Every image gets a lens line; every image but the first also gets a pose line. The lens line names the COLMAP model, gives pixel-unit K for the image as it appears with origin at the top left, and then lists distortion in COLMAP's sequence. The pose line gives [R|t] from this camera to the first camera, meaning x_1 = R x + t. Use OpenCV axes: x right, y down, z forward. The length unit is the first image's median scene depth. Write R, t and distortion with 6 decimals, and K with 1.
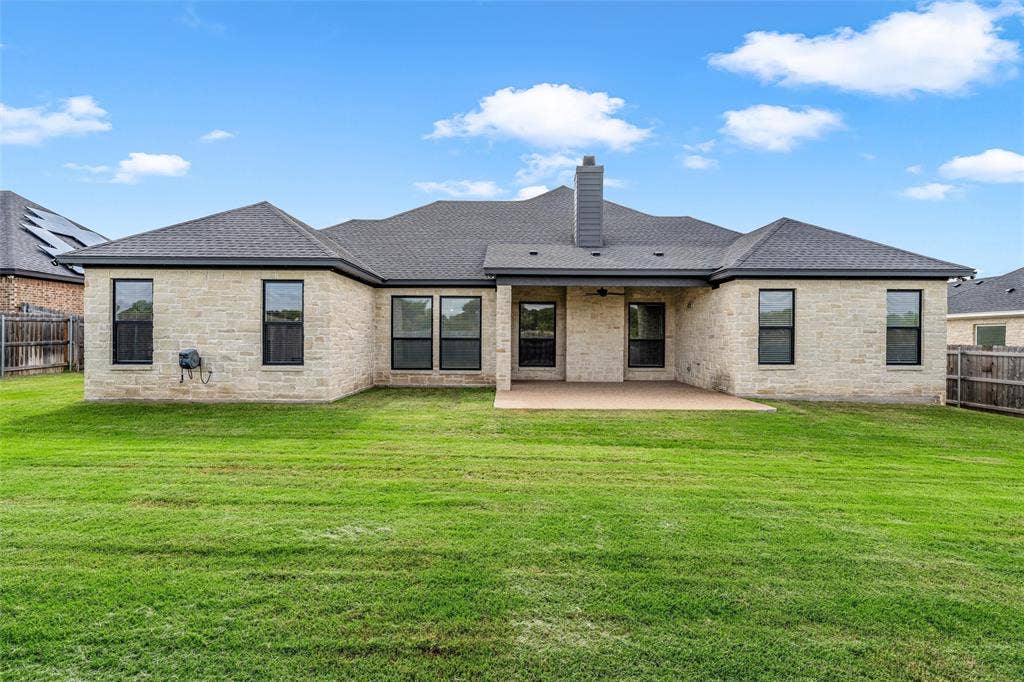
lens RADIAL K [[508.1, 0, 512.0], [0, 508.1, 341.0], [0, 0, 1]] dist [0.002031, 0.000244]
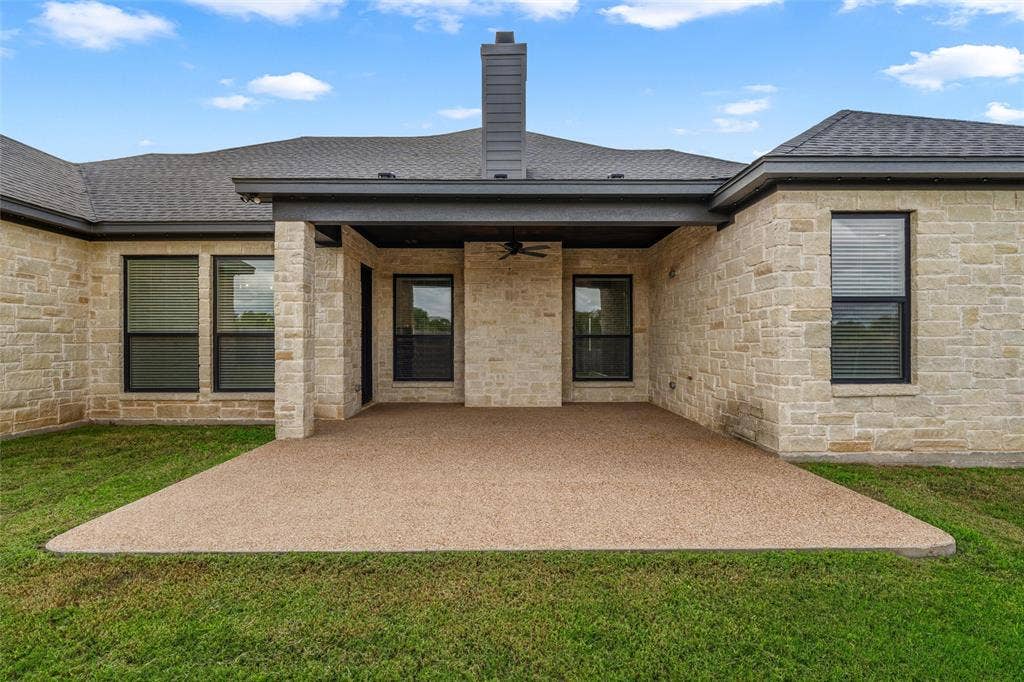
lens RADIAL K [[468.8, 0, 508.2], [0, 468.8, 343.0], [0, 0, 1]] dist [0.001493, 0.000106]
pose [[0.999970, -0.007247, -0.002655, 0.203330], [0.007238, 0.999967, -0.003564, 0.010149], [0.002681, 0.003544, 0.999990, 0.581712]]
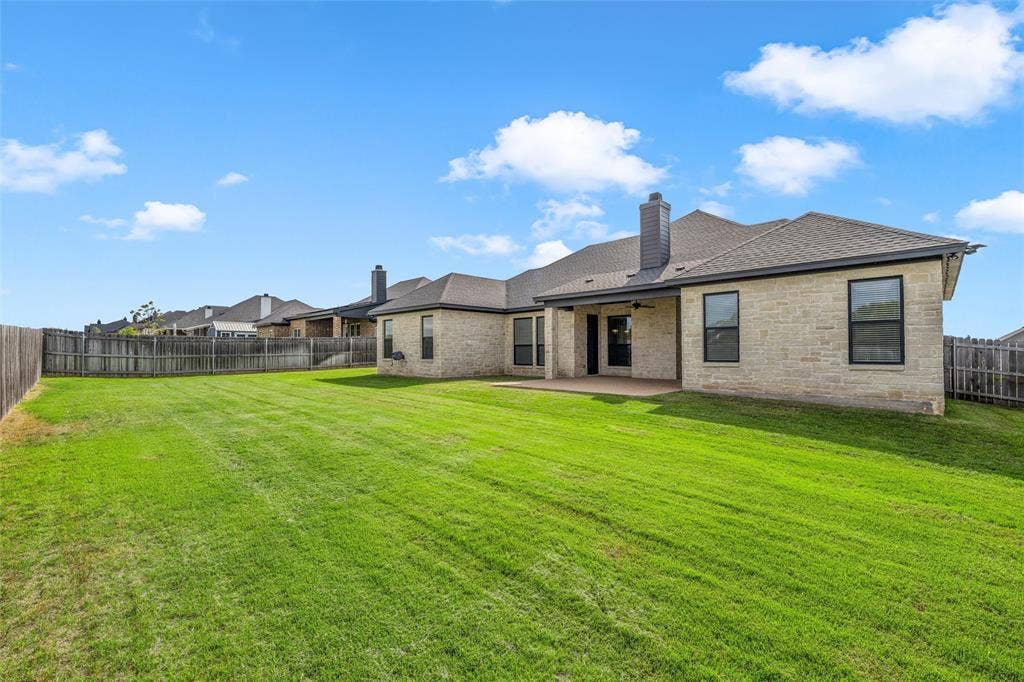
lens RADIAL K [[435.1, 0, 512.0], [0, 435.1, 341.0], [0, 0, 1]] dist [-0.000237, -0.000037]
pose [[0.709053, -0.024851, -0.704717, 0.841591], [0.002958, 0.999475, -0.032270, 0.029478], [0.705149, 0.020796, 0.708754, 0.030049]]
